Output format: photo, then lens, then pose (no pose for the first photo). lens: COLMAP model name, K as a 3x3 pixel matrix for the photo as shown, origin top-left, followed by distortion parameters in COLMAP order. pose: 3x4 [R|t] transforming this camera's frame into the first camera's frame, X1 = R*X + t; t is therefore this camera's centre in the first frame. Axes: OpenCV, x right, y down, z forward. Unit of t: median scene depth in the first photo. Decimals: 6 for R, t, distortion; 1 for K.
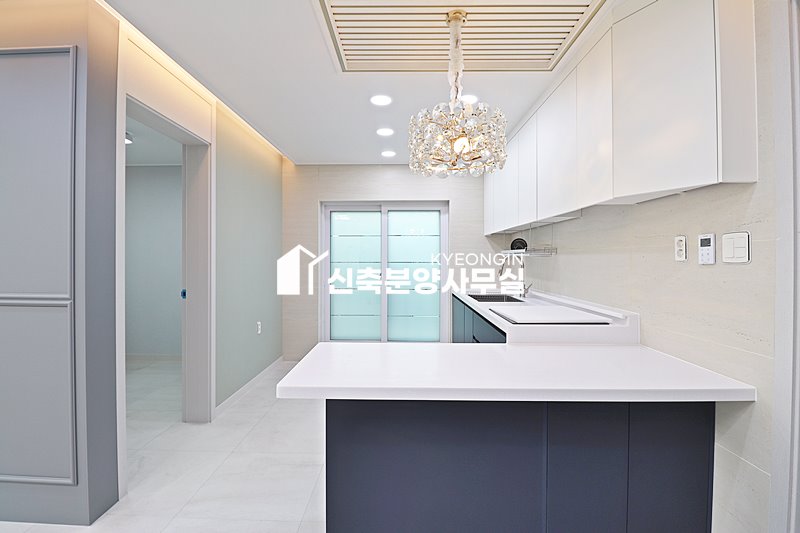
lens RADIAL K [[367.9, 0, 392.1], [0, 367.9, 261.5], [0, 0, 1]] dist [-0.006902, -0.009400]
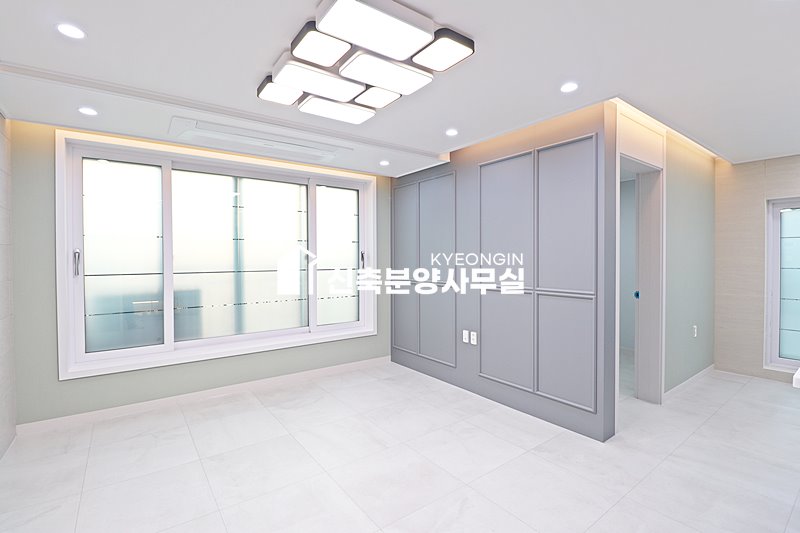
lens RADIAL K [[367.9, 0, 401.2], [0, 367.9, 263.7], [0, 0, 1]] dist [-0.006902, -0.009400]
pose [[0.621155, 0.005519, -0.783668, -0.093403], [0.001856, 0.999962, 0.008514, -0.027581], [0.783685, -0.006743, 0.621121, -0.384503]]
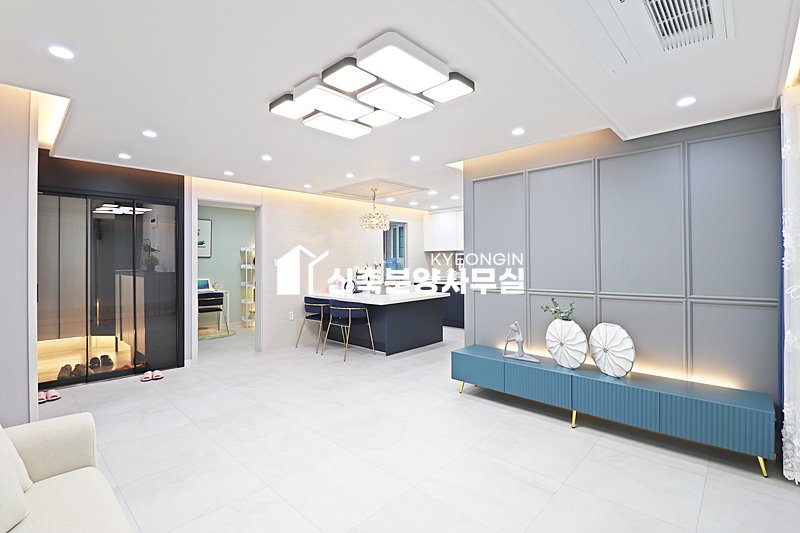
lens RADIAL K [[367.9, 0, 399.5], [0, 367.9, 257.3], [0, 0, 1]] dist [-0.006902, -0.009400]
pose [[-0.767497, 0.009156, 0.640987, -1.297193], [0.010975, 0.999939, -0.001143, -0.032389], [-0.640959, 0.006158, -0.767551, 0.571270]]
